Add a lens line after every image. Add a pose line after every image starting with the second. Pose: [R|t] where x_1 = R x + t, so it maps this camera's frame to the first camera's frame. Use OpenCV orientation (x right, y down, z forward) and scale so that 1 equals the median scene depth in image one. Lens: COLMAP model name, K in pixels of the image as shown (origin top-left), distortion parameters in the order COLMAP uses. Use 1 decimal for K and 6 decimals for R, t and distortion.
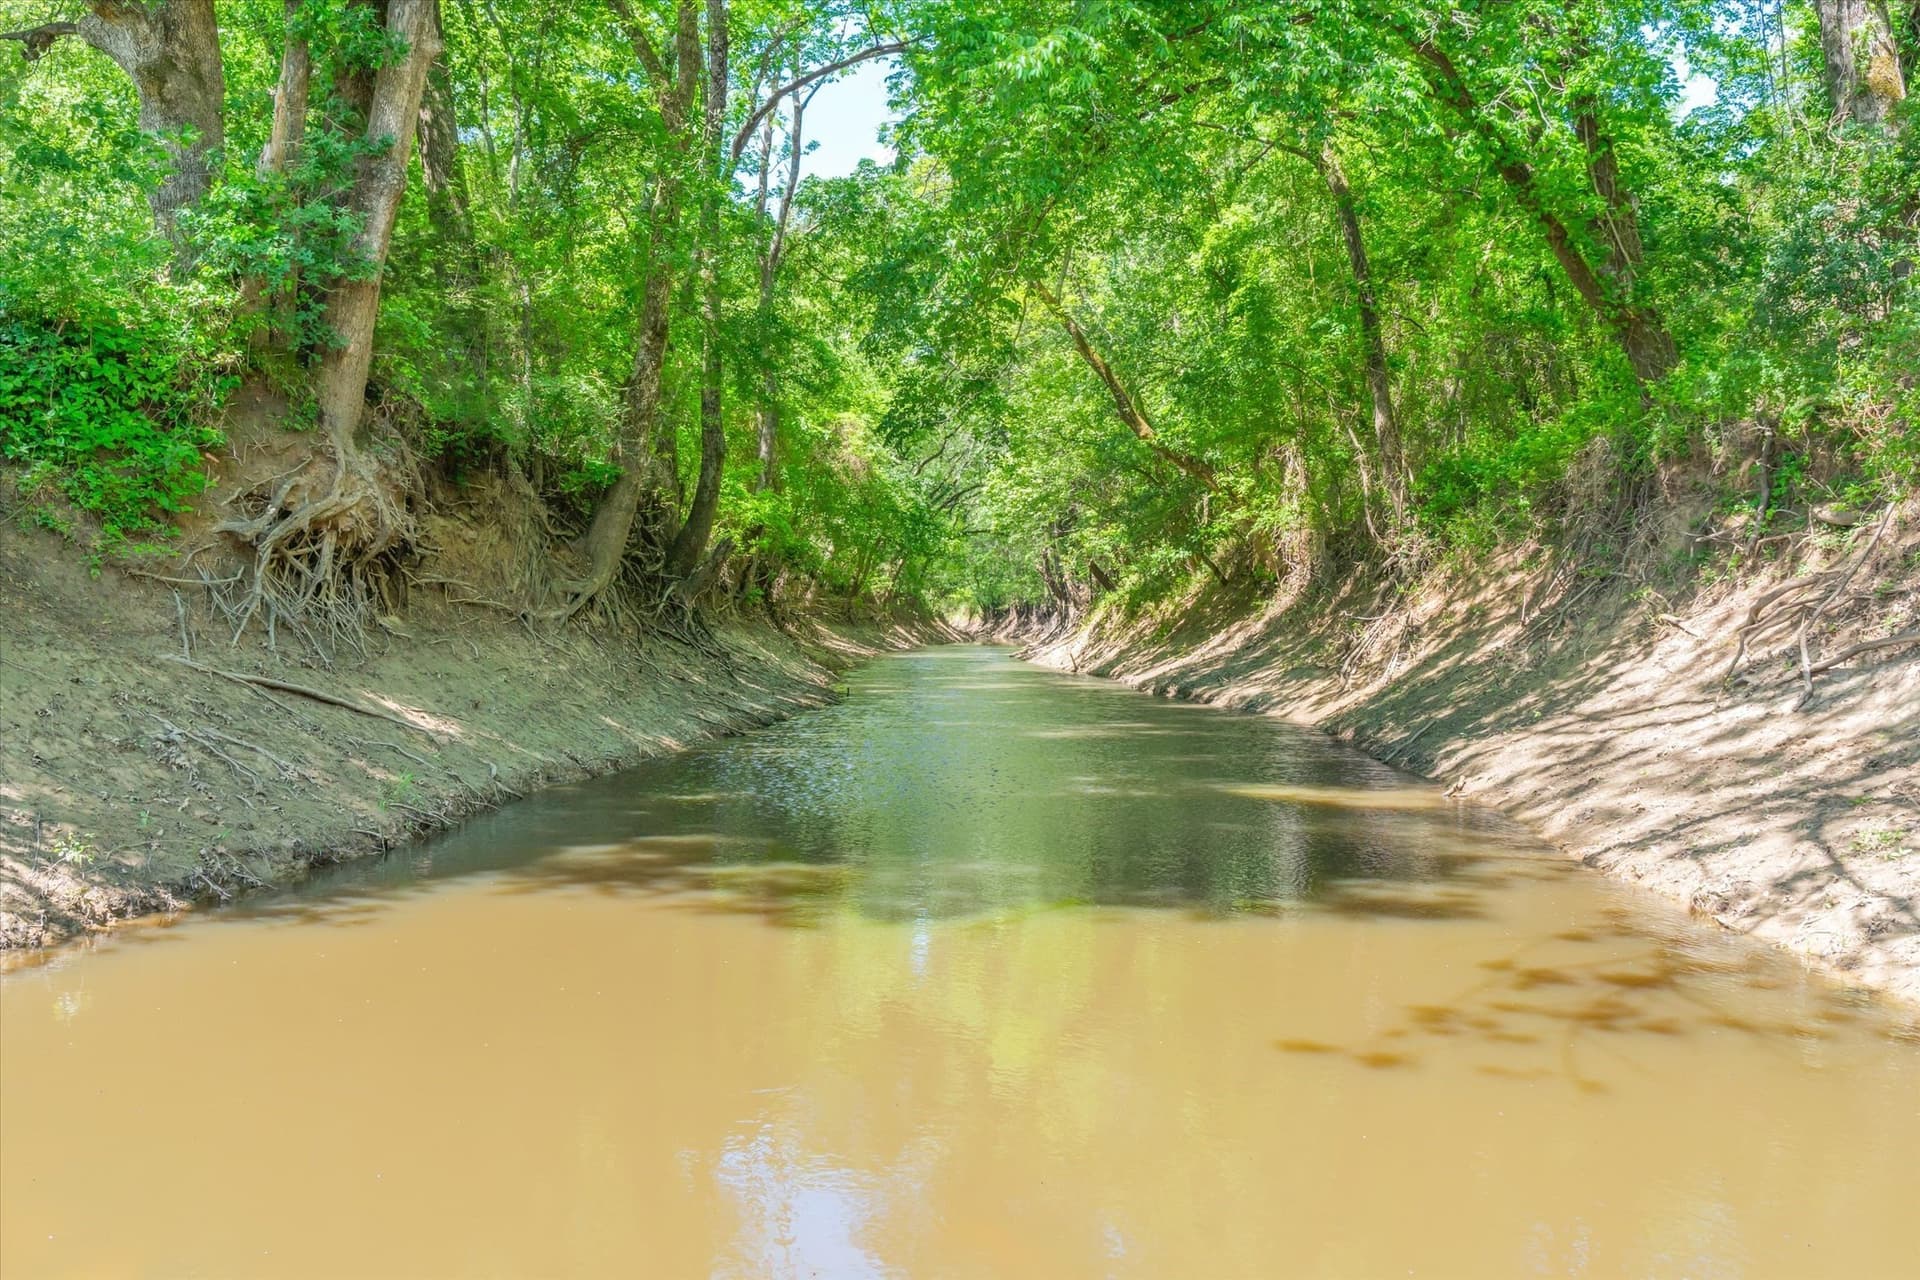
lens RADIAL K [[1395.7, 0, 960.0], [0, 1395.7, 640.0], [0, 0, 1]] dist [0.000807, 0.000522]
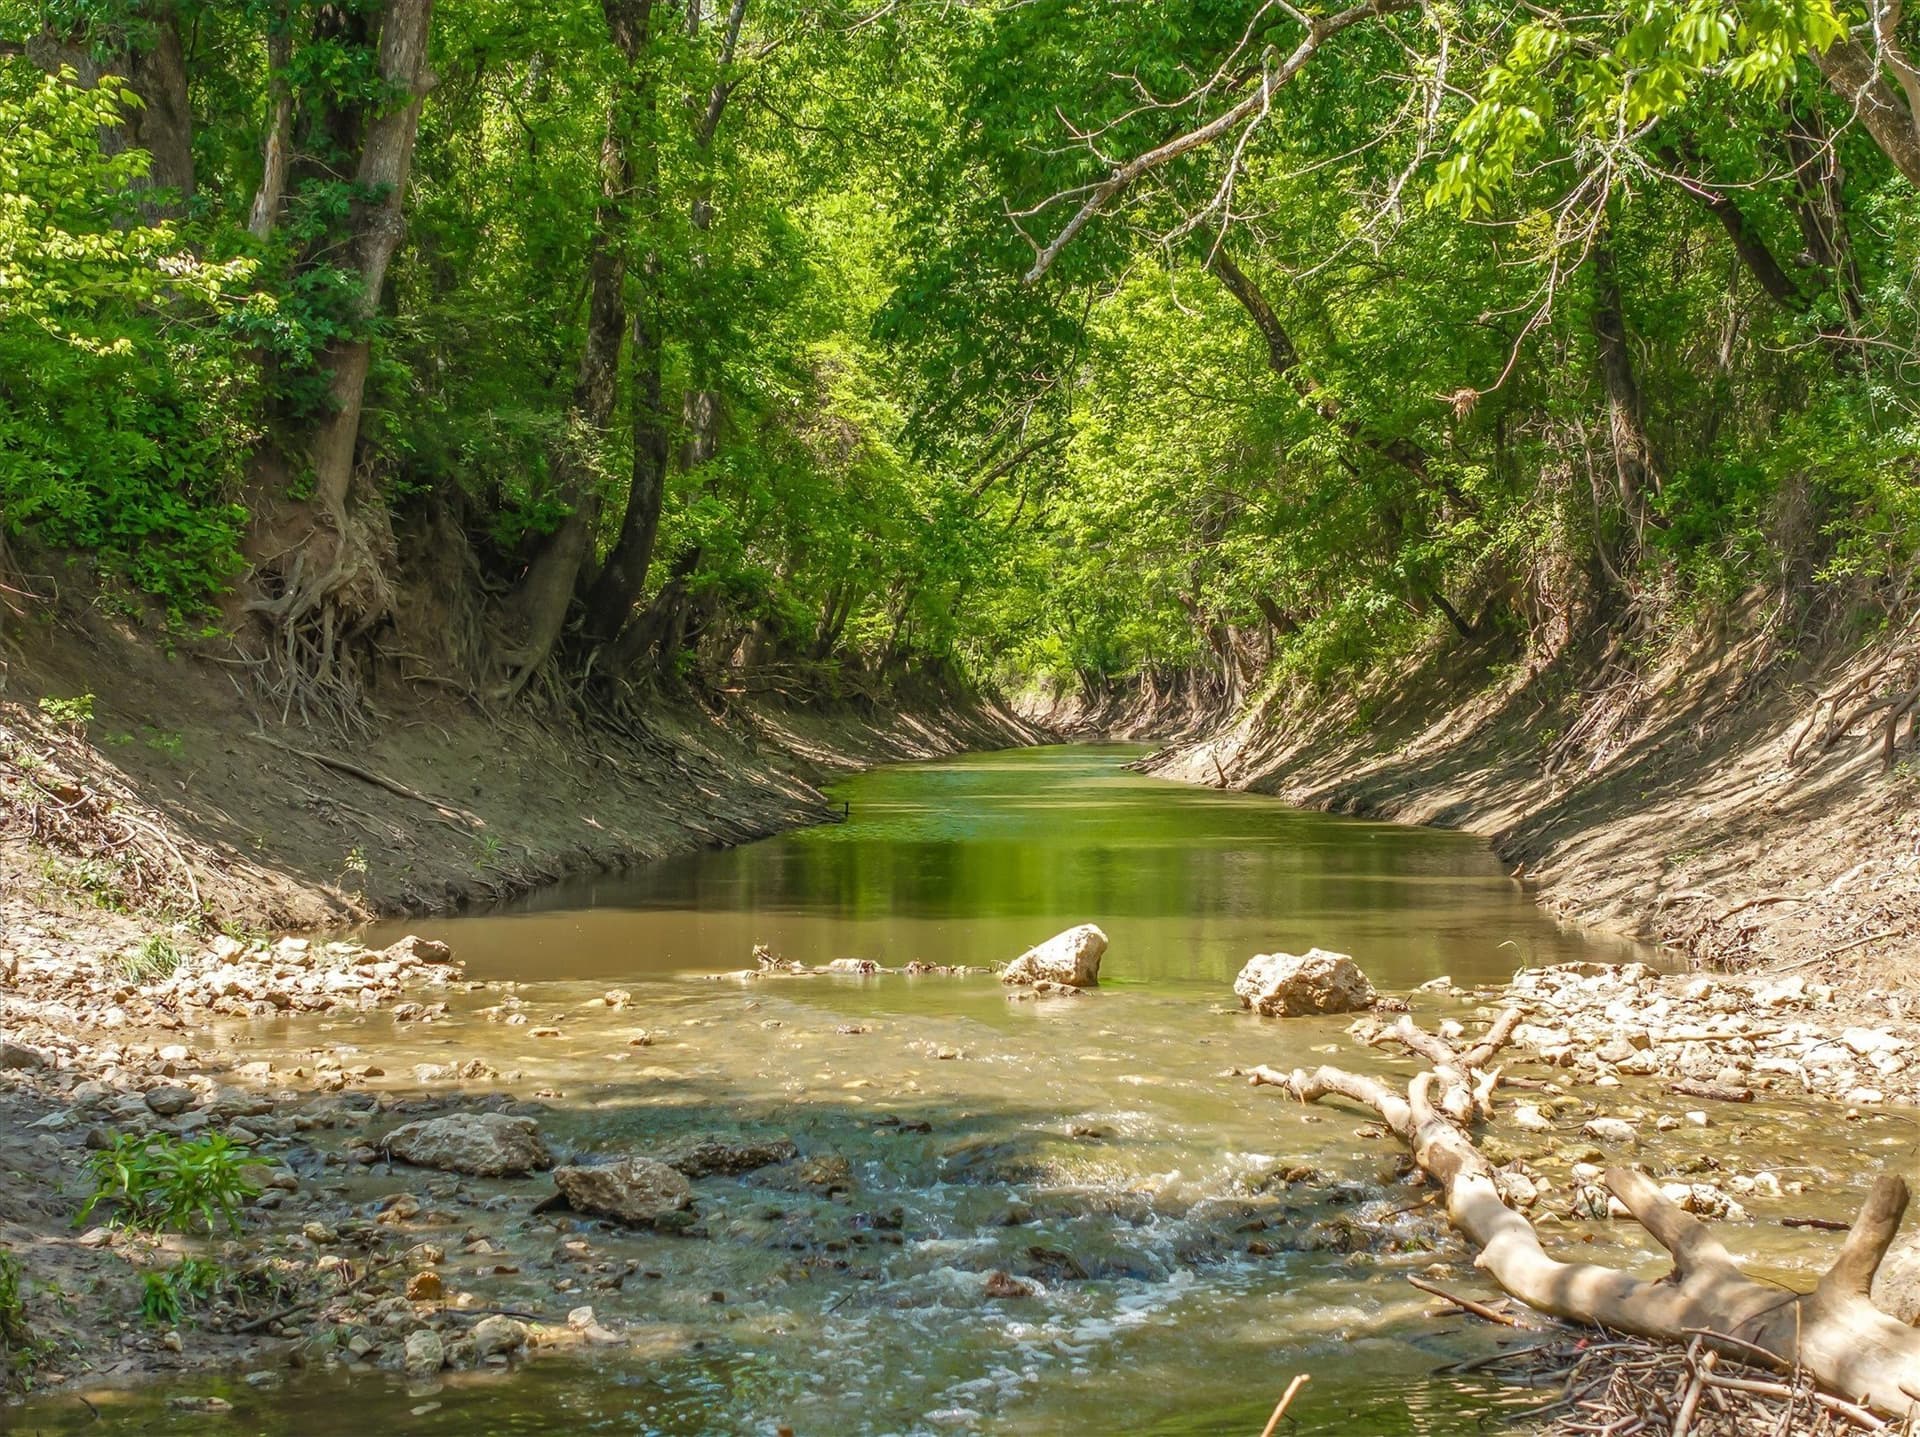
lens RADIAL K [[1277.9, 0, 960.0], [0, 1277.9, 718.5], [0, 0, 1]] dist [-0.001523, 0.000084]
pose [[0.999537, -0.007595, -0.029448, -0.010380], [0.007731, 0.999960, 0.004500, -0.008869], [0.029413, -0.004725, 0.999556, 0.461106]]
